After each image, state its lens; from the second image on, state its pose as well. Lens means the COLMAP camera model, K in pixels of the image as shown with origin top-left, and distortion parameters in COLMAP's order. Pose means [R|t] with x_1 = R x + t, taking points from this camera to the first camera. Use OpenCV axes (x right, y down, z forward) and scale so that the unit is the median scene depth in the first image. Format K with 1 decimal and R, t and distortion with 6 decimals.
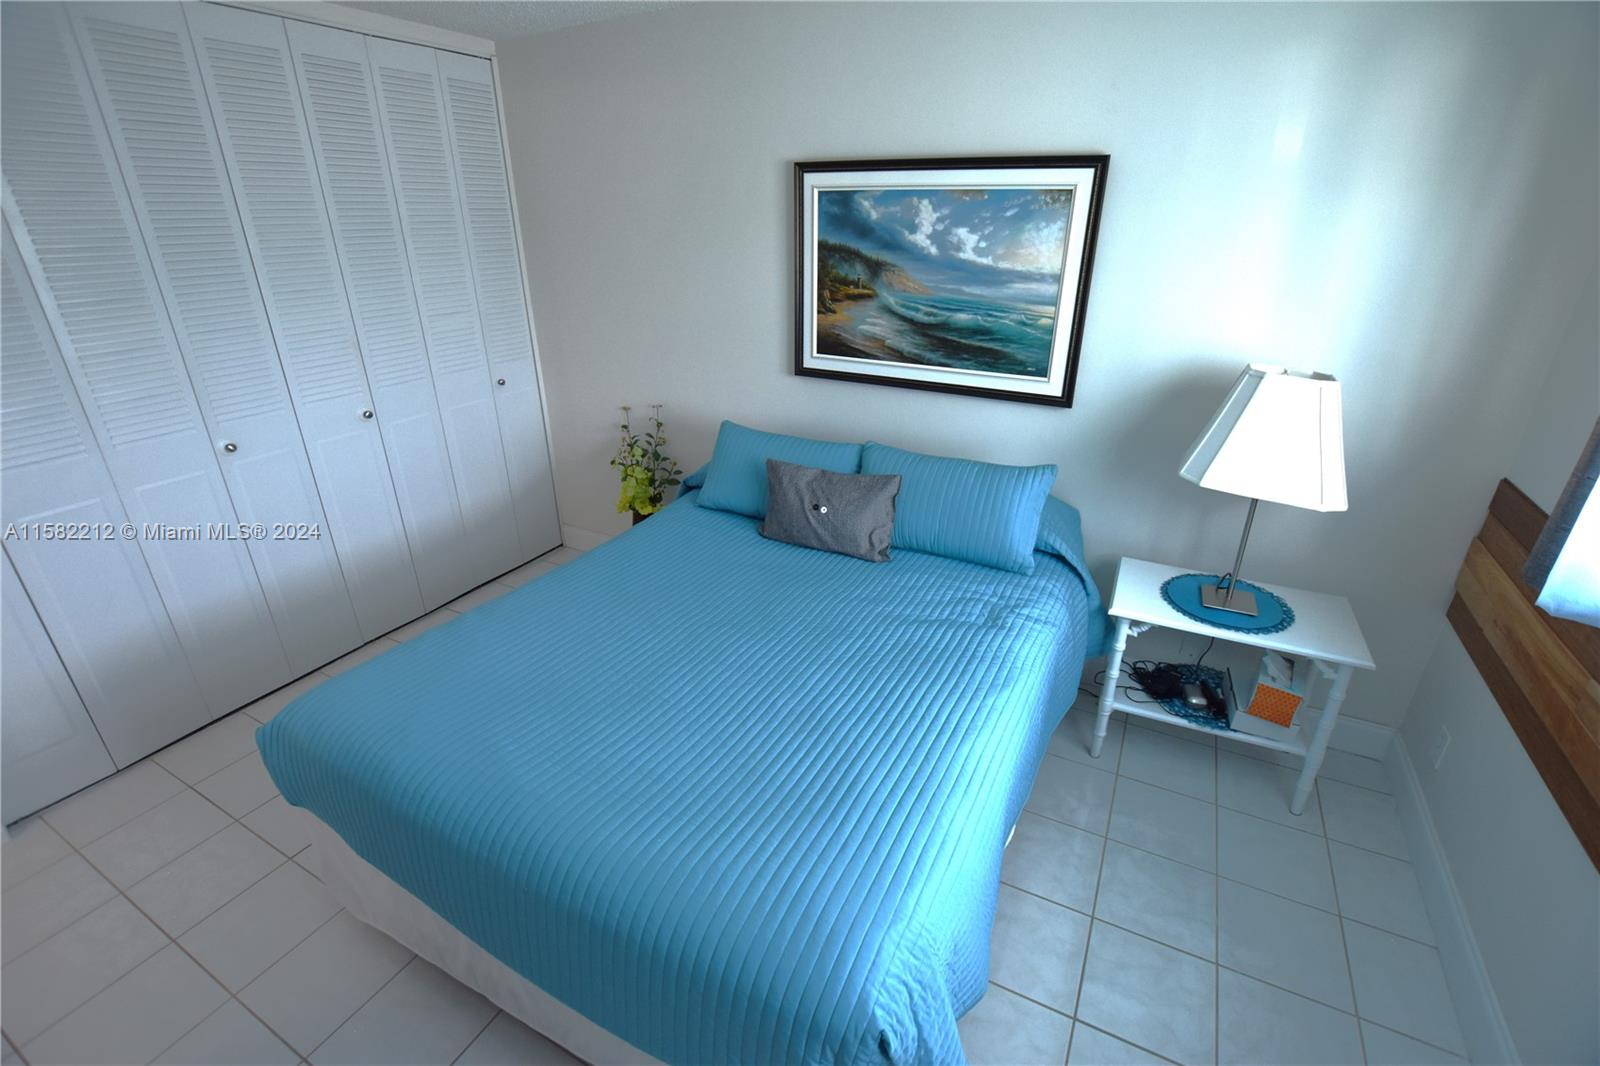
lens RADIAL K [[702.6, 0, 807.1], [0, 702.6, 525.0], [0, 0, 1]] dist [-0.035325, 0.004920]
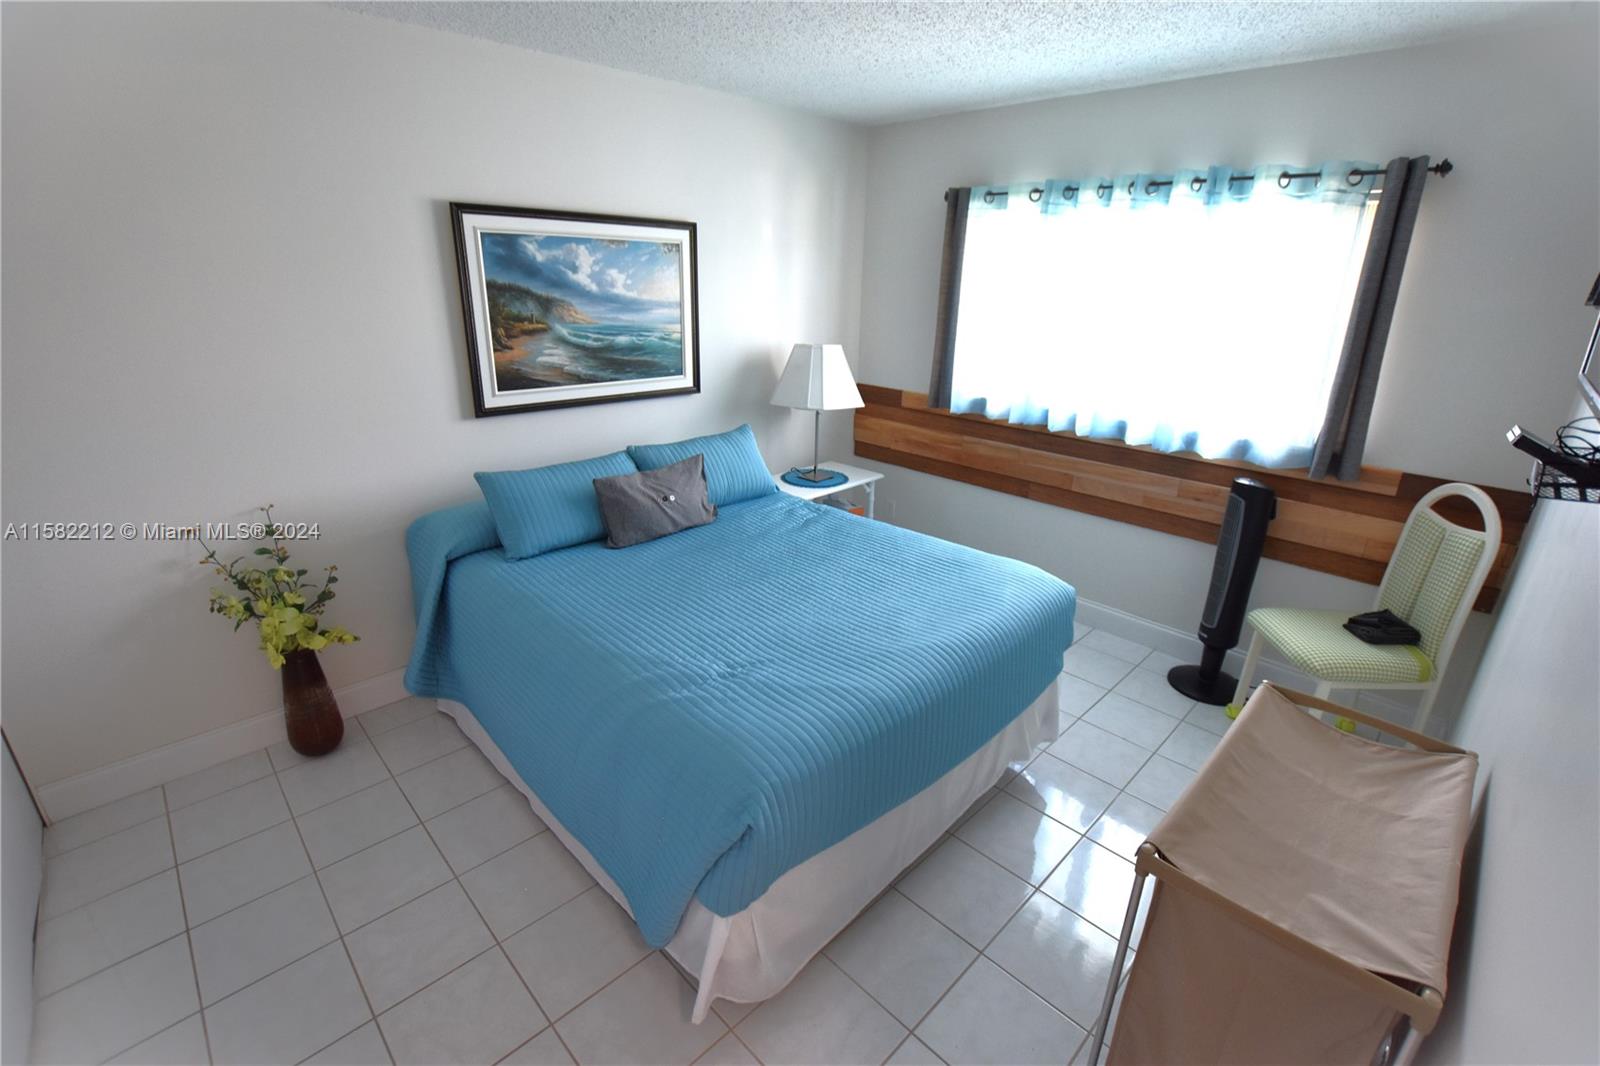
lens RADIAL K [[702.6, 0, 803.0], [0, 702.6, 527.3], [0, 0, 1]] dist [-0.035325, 0.004920]
pose [[0.308657, -0.315676, 0.897262, -0.913887], [0.360498, 0.911769, 0.196769, -0.120128], [-0.880211, 0.262727, 0.395224, 0.309243]]
